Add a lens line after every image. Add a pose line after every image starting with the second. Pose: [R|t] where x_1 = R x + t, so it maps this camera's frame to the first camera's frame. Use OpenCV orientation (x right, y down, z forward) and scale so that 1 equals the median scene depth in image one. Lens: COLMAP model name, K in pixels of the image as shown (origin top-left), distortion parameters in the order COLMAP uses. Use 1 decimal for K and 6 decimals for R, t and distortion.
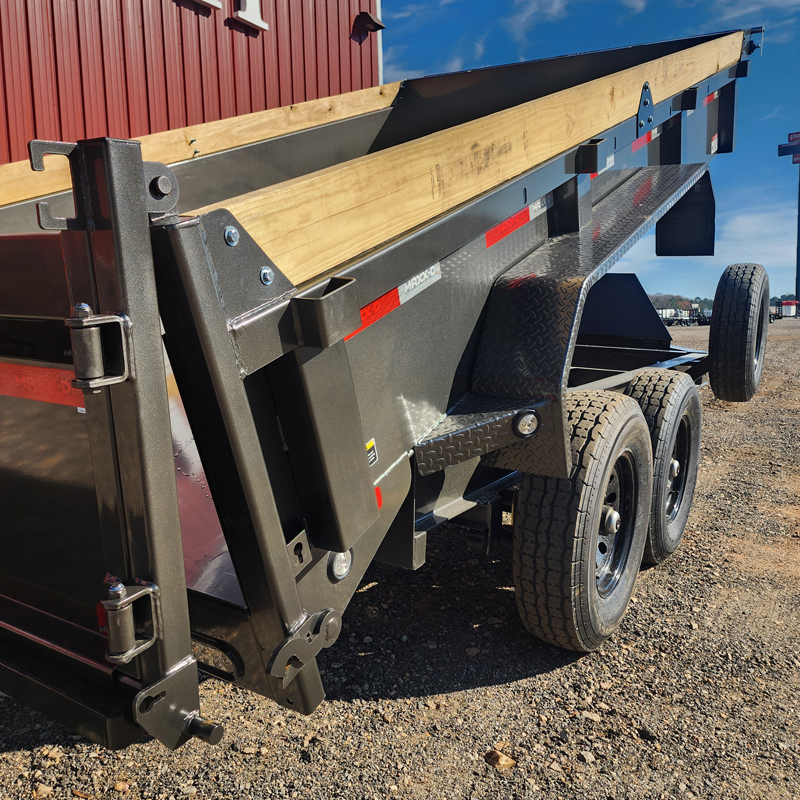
lens RADIAL K [[717.2, 0, 404.8], [0, 717.2, 394.7], [0, 0, 1]] dist [0.060155, -0.047440]
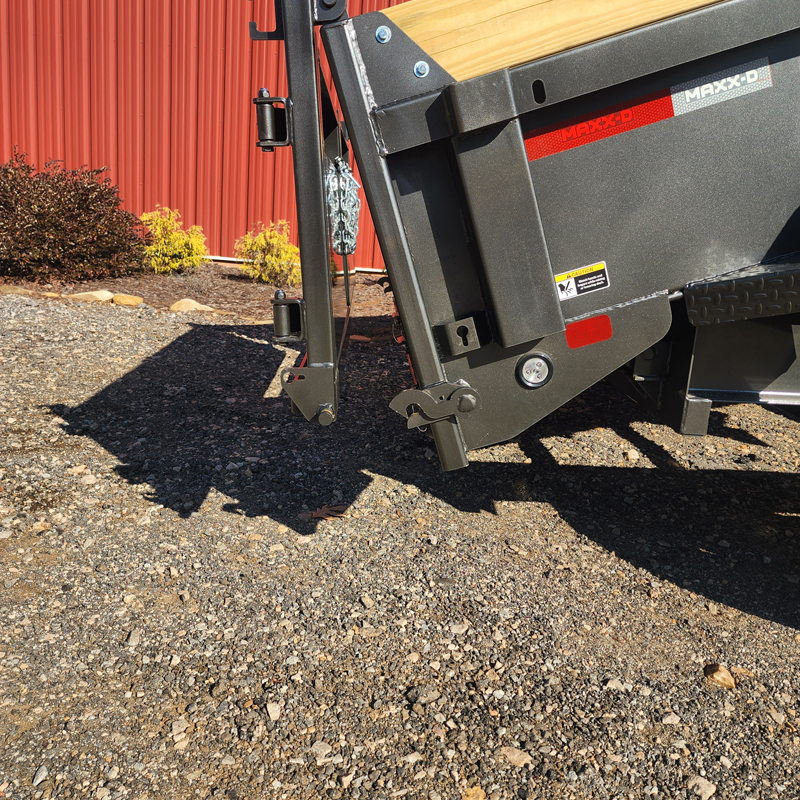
lens RADIAL K [[717.2, 0, 400.3], [0, 717.2, 396.9], [0, 0, 1]] dist [0.060155, -0.047440]
pose [[0.555726, 0.214714, -0.803160, 0.568091], [-0.156430, 0.975824, 0.152636, 0.121677], [0.816516, 0.040815, 0.575878, 0.207671]]
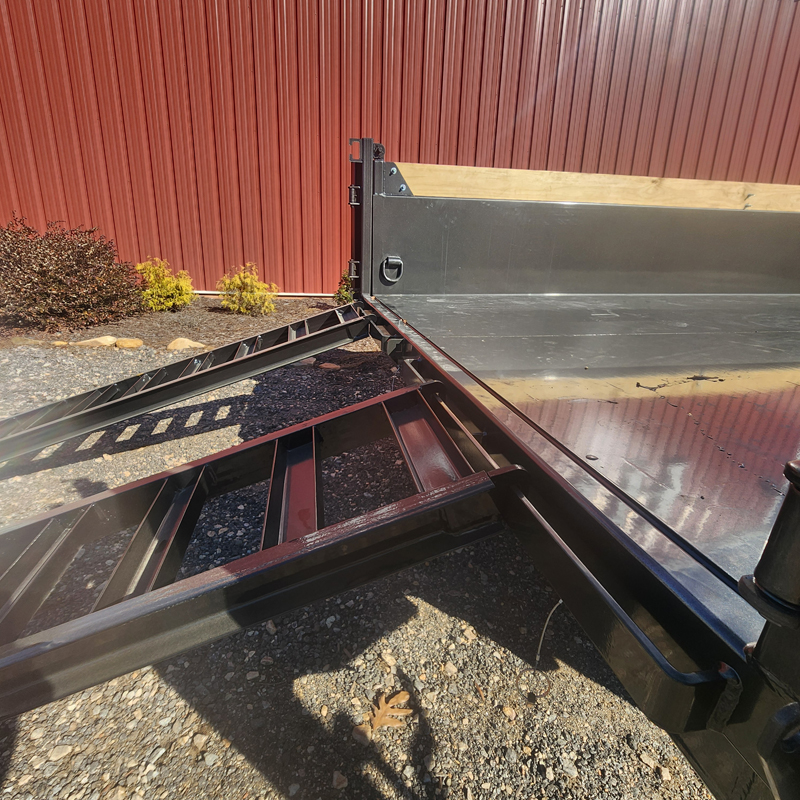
lens RADIAL K [[433.9, 0, 393.4], [0, 433.9, 408.5], [0, 0, 1]] dist [-0.006244, 0.001749]
pose [[0.677358, 0.256595, -0.689453, -0.179732], [-0.112700, 0.962329, 0.247429, -0.014426], [0.726970, -0.089897, 0.680759, 0.483462]]
